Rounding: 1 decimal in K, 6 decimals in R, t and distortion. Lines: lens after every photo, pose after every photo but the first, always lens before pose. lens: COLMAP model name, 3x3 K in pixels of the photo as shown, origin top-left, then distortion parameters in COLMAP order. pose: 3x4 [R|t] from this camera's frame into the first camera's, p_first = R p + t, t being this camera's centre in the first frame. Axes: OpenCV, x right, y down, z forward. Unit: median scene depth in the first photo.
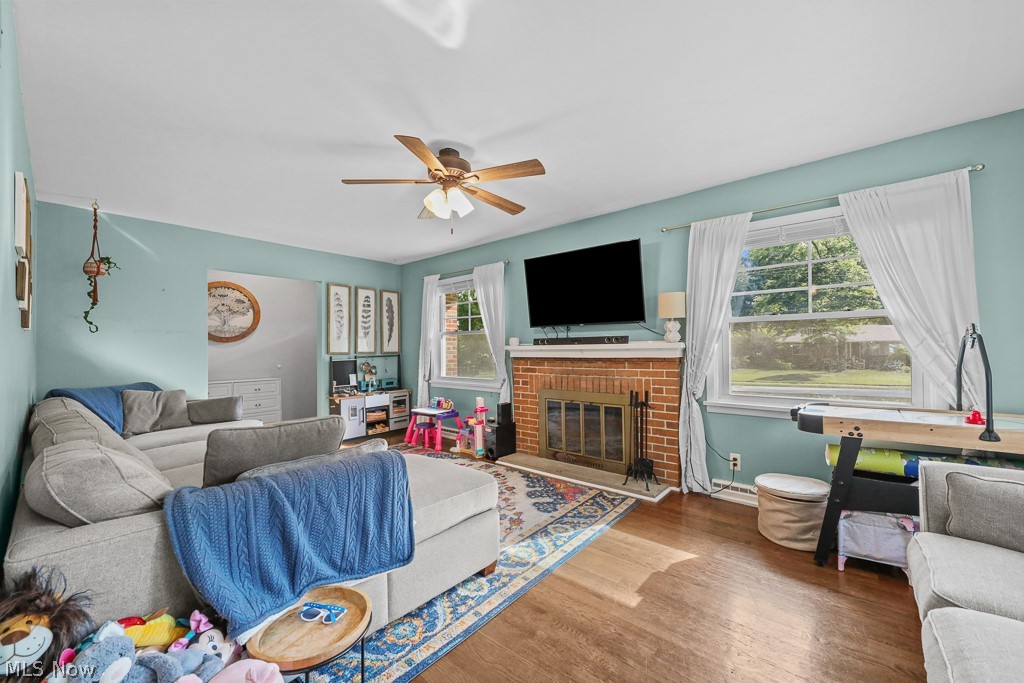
lens RADIAL K [[403.2, 0, 512.5], [0, 403.2, 352.1], [0, 0, 1]] dist [-0.001345, -0.000411]
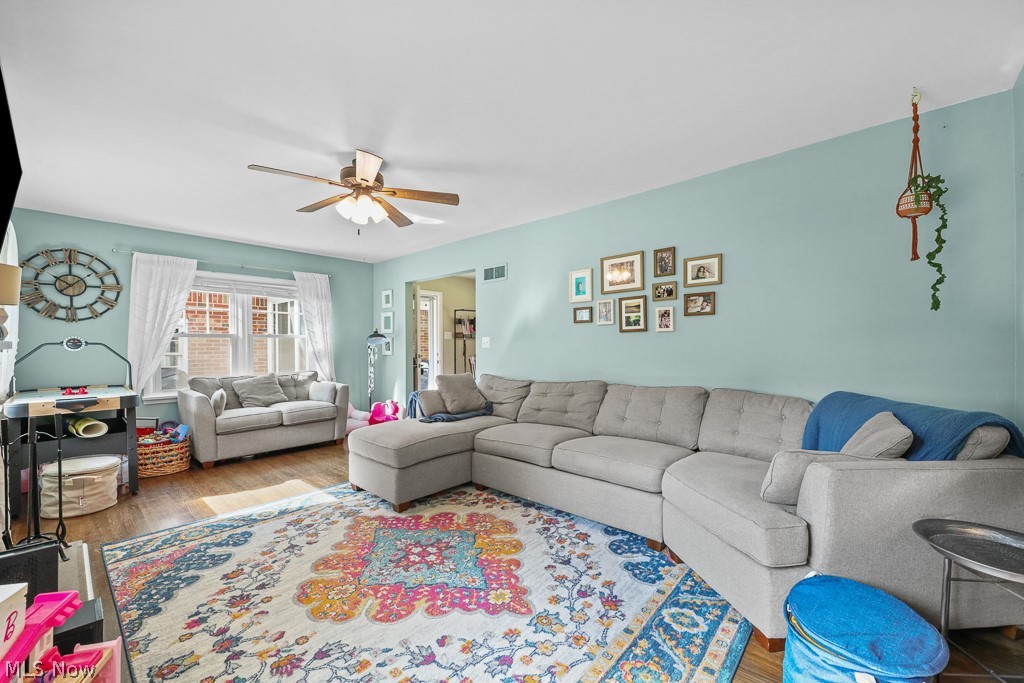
lens RADIAL K [[403.2, 0, 512.5], [0, 403.2, 352.1], [0, 0, 1]] dist [-0.001345, -0.000411]
pose [[-0.999158, 0.006923, 0.040443, -0.502984], [0.007816, 0.999728, 0.021973, -0.012605], [-0.040280, 0.022271, -0.998940, 1.738002]]
